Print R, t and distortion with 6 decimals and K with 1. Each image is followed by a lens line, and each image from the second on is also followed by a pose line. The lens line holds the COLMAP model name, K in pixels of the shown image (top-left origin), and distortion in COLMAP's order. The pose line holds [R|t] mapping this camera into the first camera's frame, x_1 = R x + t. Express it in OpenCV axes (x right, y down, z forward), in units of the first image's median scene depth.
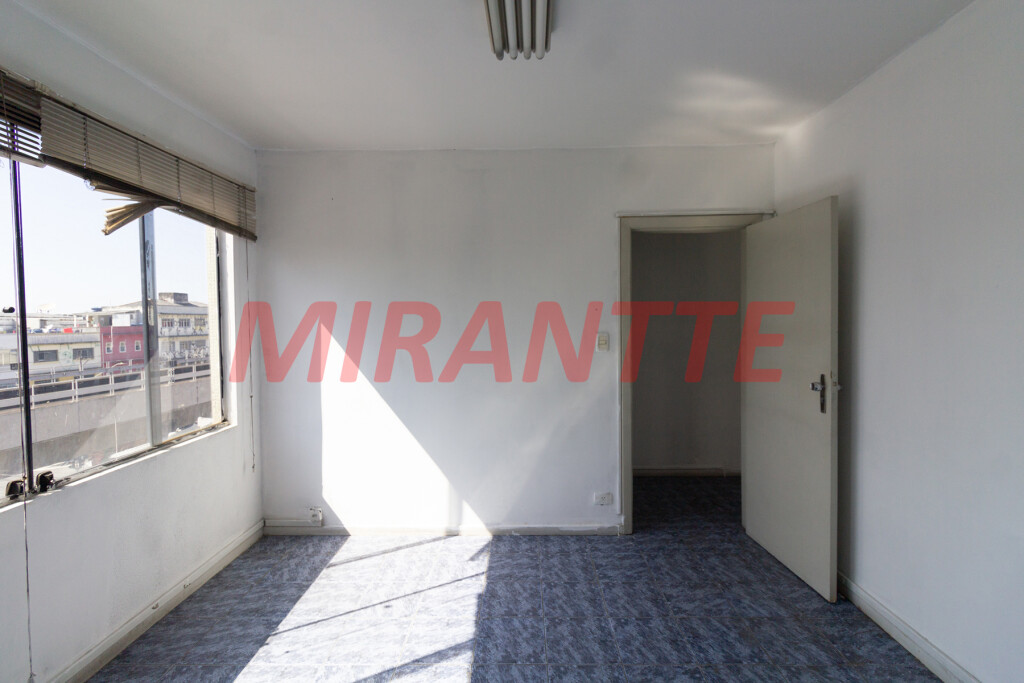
lens RADIAL K [[473.4, 0, 514.8], [0, 473.4, 333.5], [0, 0, 1]] dist [-0.000259, 0.001645]
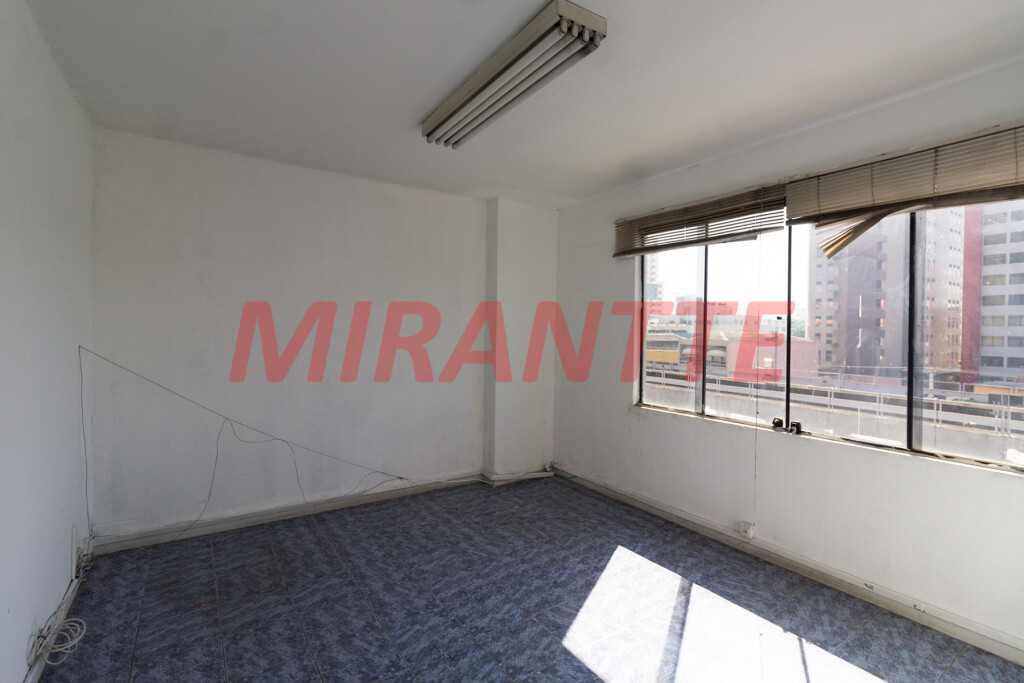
lens RADIAL K [[473.4, 0, 514.8], [0, 473.4, 333.5], [0, 0, 1]] dist [-0.000259, 0.001645]
pose [[-0.813876, 0.007294, -0.580993, 0.455844], [-0.019215, 0.999036, 0.039459, -0.027472], [0.580721, 0.043278, -0.812952, 1.182523]]
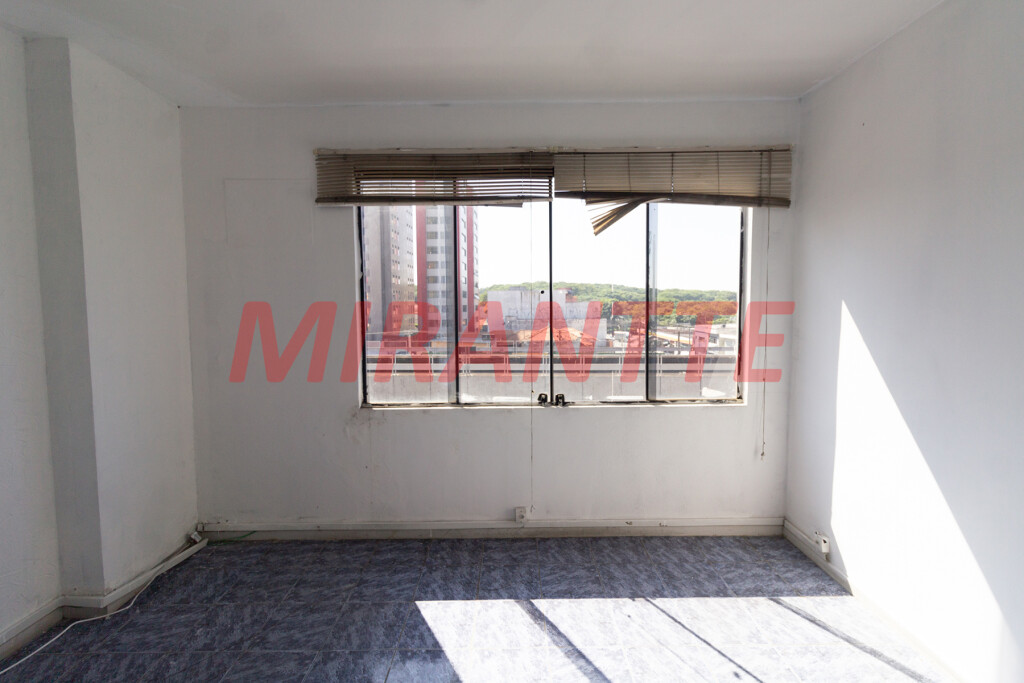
lens RADIAL K [[473.4, 0, 514.8], [0, 473.4, 333.5], [0, 0, 1]] dist [-0.000259, 0.001645]
pose [[0.024620, 0.074675, -0.996904, 0.395495], [-0.020635, 0.997032, 0.074175, -0.016449], [0.999484, 0.018745, 0.026087, 0.553840]]
